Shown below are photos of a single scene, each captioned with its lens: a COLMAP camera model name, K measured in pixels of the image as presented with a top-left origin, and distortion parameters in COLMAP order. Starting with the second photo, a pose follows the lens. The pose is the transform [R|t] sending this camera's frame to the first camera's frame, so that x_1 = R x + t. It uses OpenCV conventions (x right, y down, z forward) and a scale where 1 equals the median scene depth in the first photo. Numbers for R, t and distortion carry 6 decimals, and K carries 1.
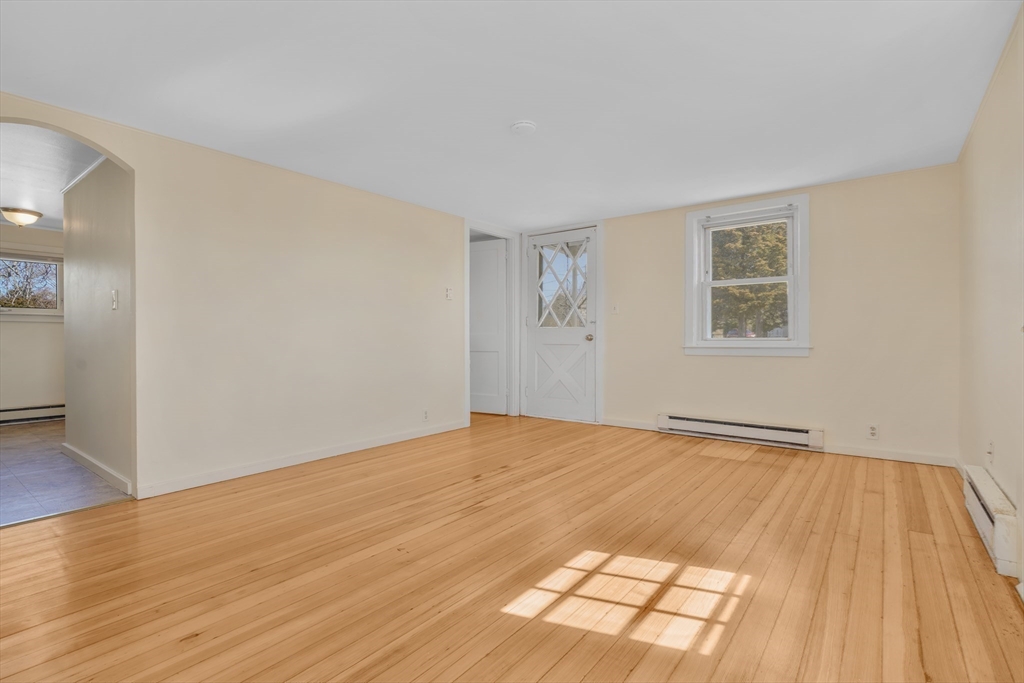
lens RADIAL K [[481.8, 0, 513.0], [0, 481.8, 335.8], [0, 0, 1]] dist [-0.001056, 0.006889]
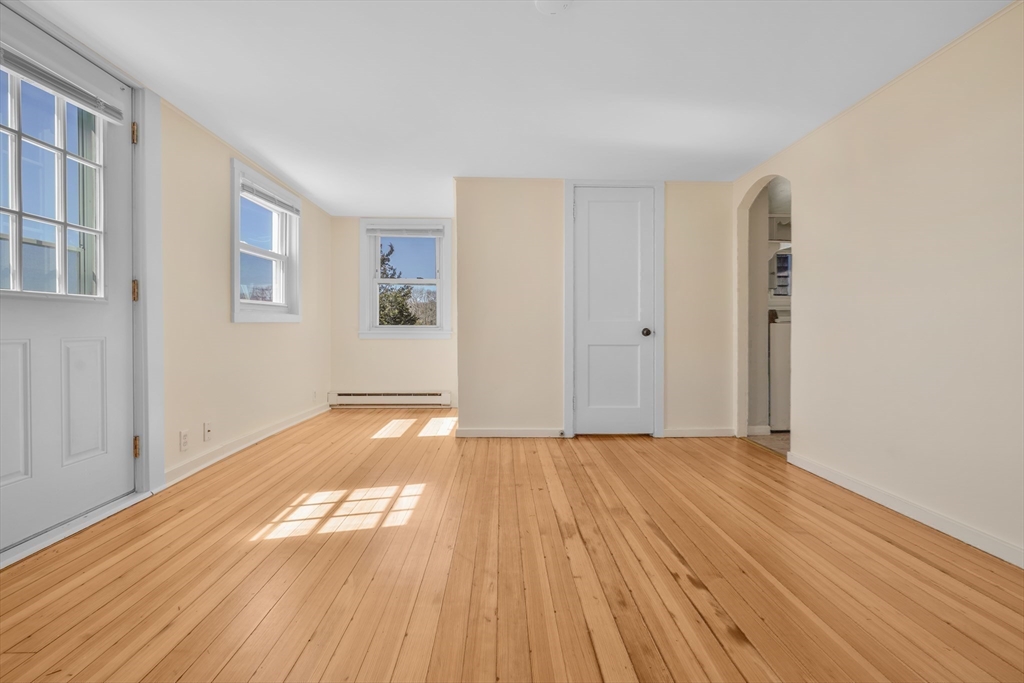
lens RADIAL K [[481.8, 0, 513.0], [0, 481.8, 335.8], [0, 0, 1]] dist [-0.001056, 0.006889]
pose [[-0.771694, 0.014171, -0.635836, 0.687124], [0.005856, 0.999868, 0.015177, 0.018046], [0.635967, 0.007989, -0.771675, 2.116512]]
